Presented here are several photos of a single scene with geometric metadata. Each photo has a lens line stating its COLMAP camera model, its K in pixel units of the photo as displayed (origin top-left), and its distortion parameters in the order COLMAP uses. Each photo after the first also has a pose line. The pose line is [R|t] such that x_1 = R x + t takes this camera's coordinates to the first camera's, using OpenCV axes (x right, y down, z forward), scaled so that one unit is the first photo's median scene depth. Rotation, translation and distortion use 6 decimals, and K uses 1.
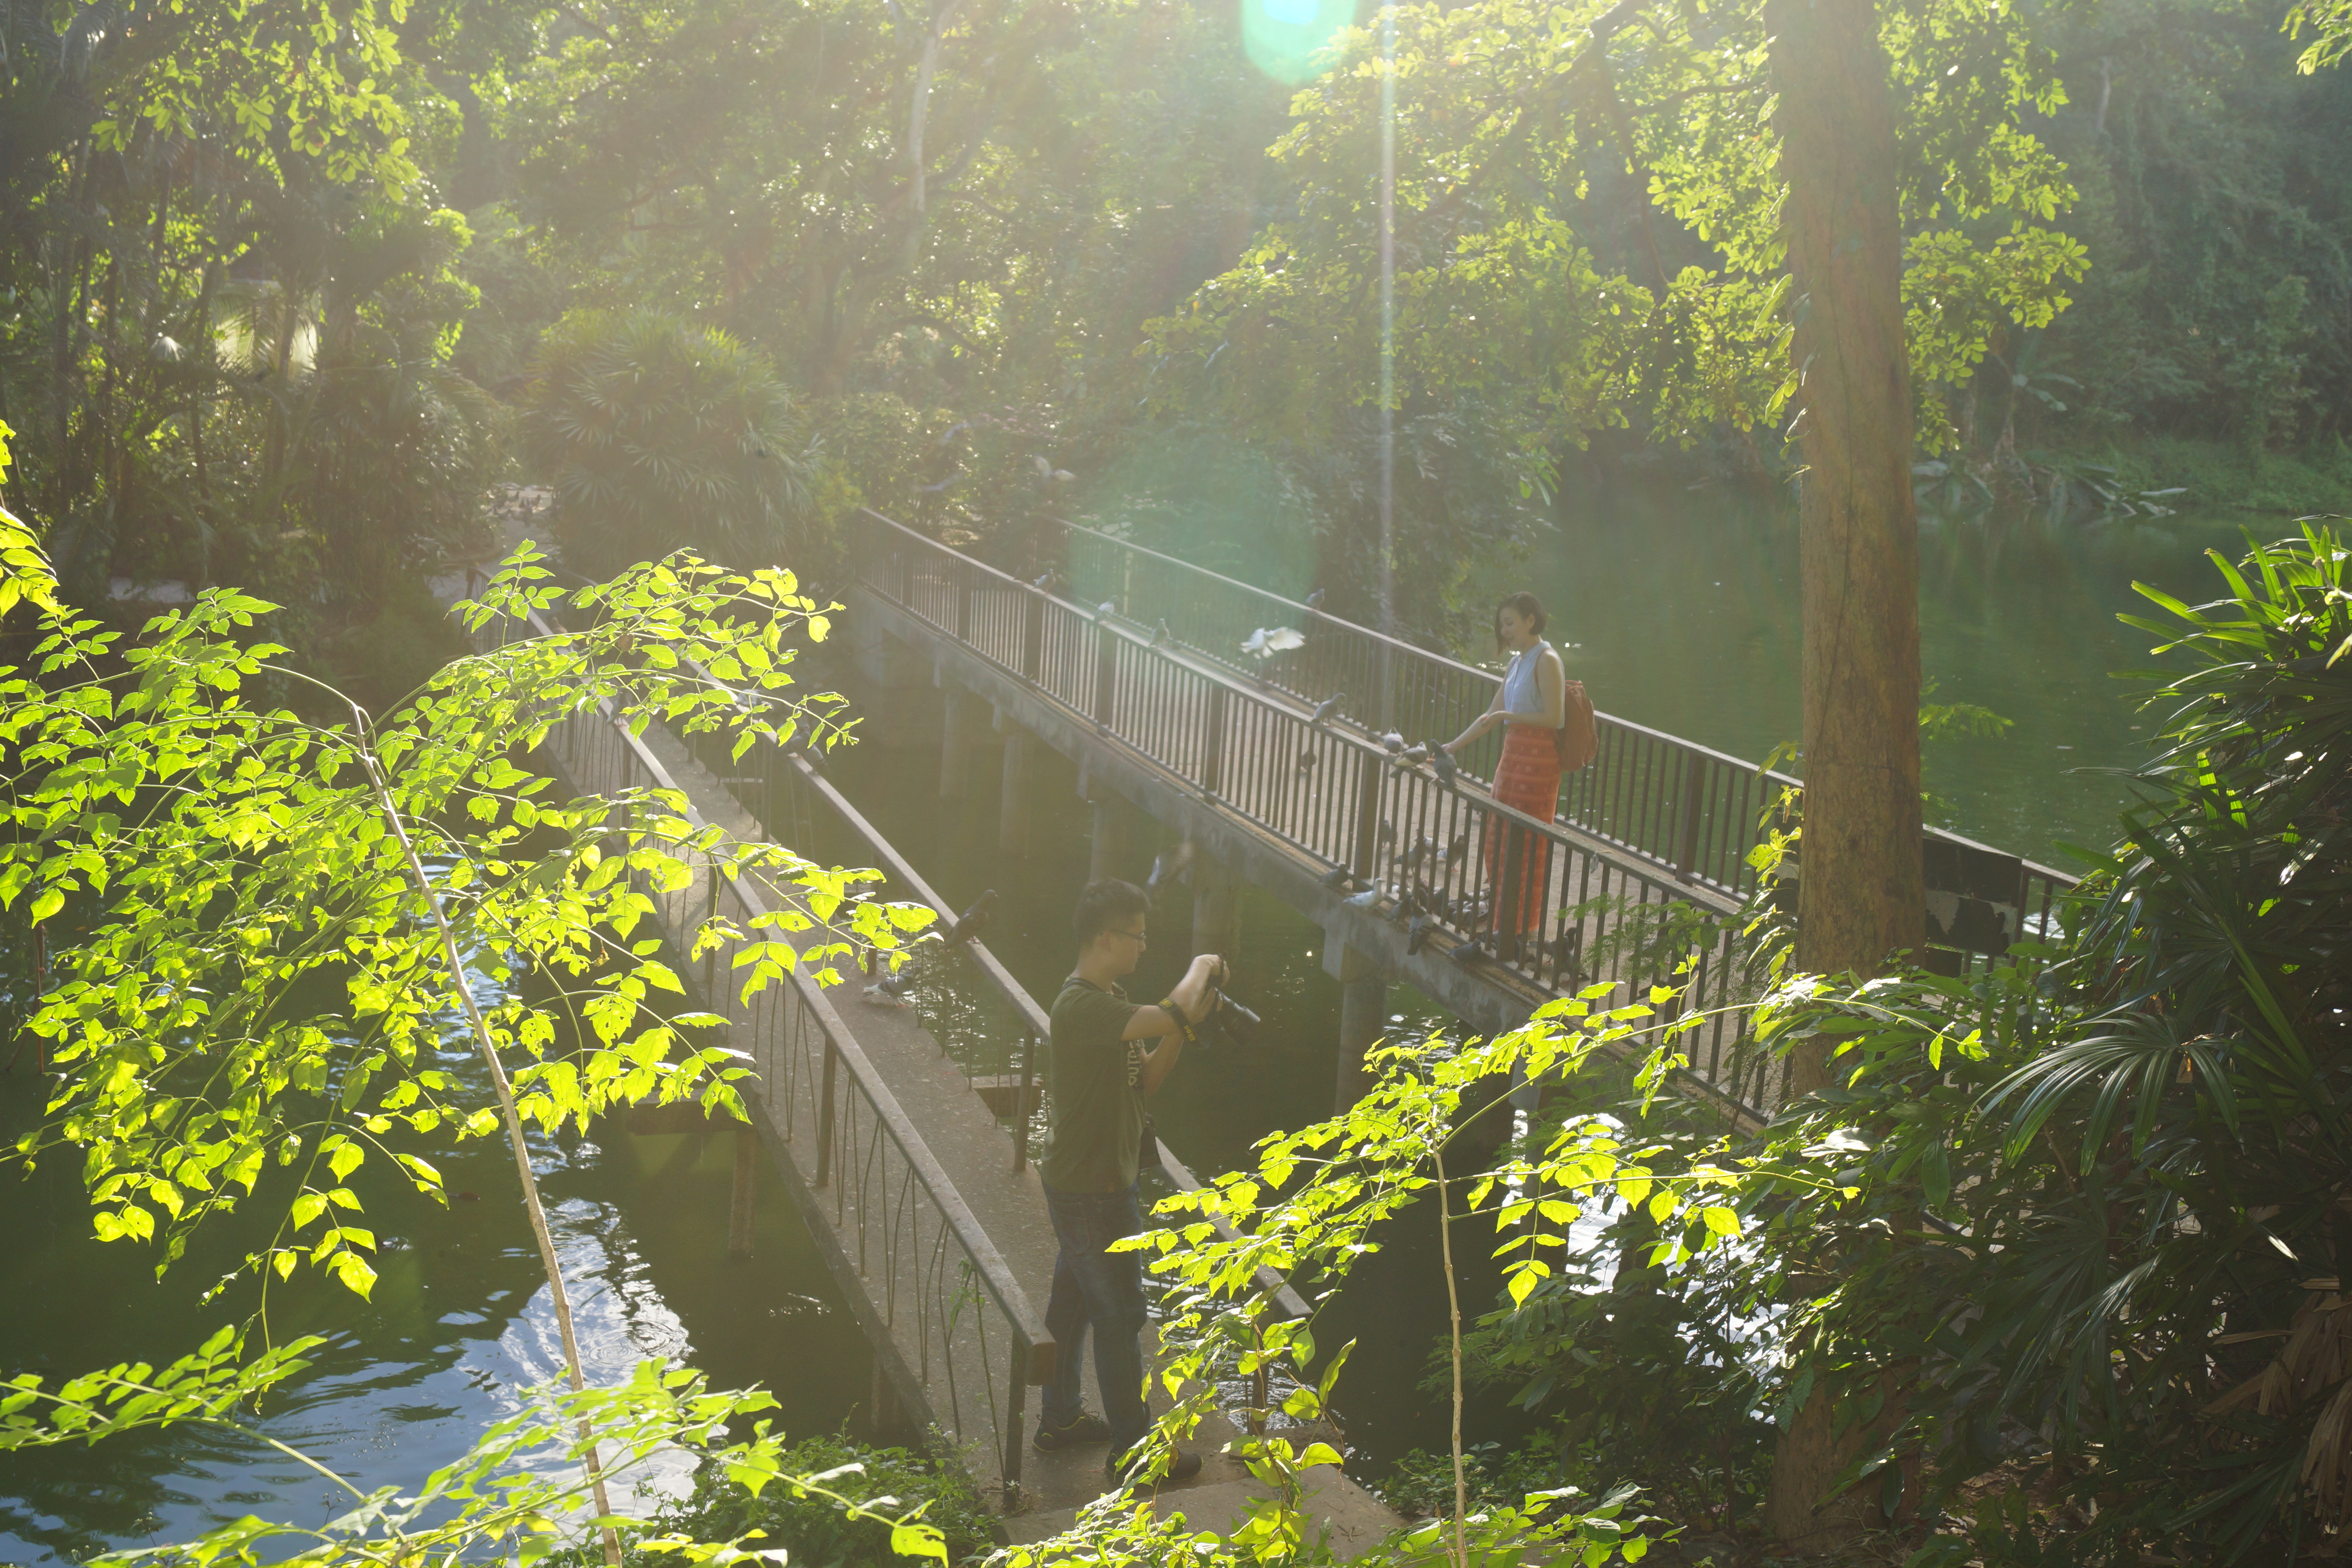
lens RADIAL K [[2356.3, 0, 1174.7], [0, 2356.3, 781.5], [0, 0, 1]] dist [-0.065155, 0.015261]
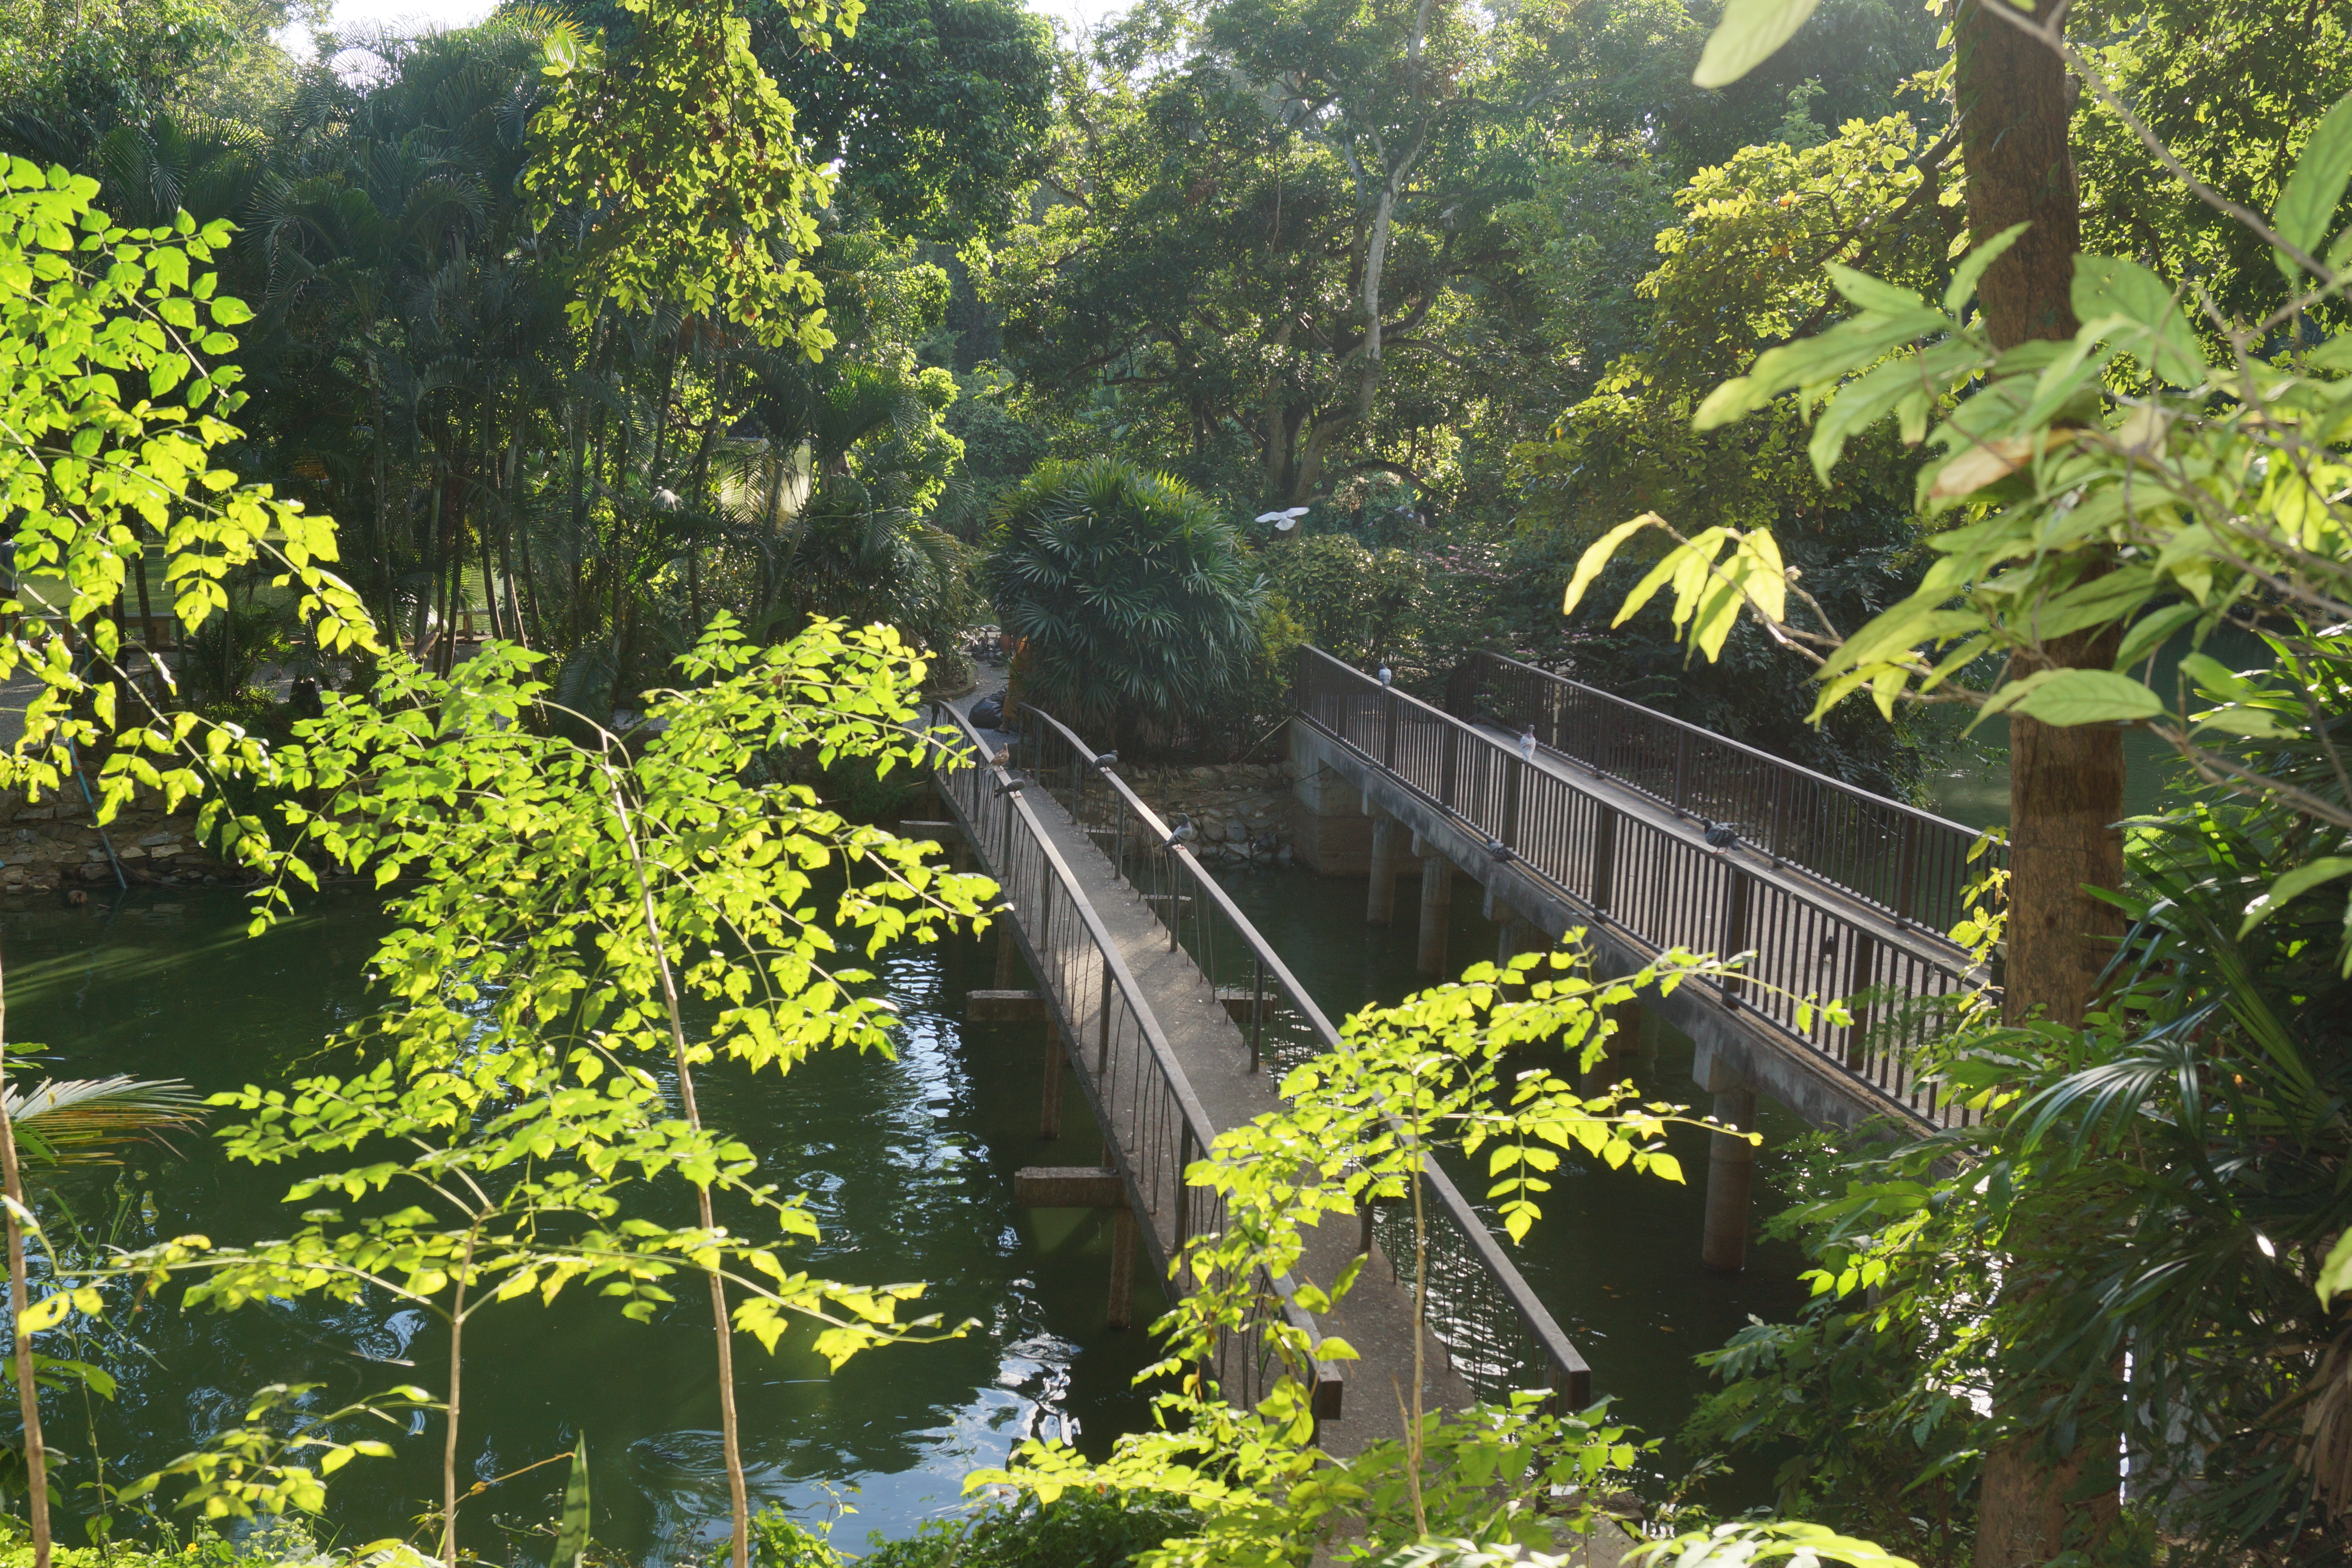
lens RADIAL K [[2356.3, 0, 1174.7], [0, 2356.3, 781.5], [0, 0, 1]] dist [-0.065155, 0.015261]
pose [[0.979085, 0.004709, -0.203398, 0.189848], [-0.017033, 0.998120, -0.058880, 0.053258], [0.202738, 0.061113, 0.977324, -0.201031]]
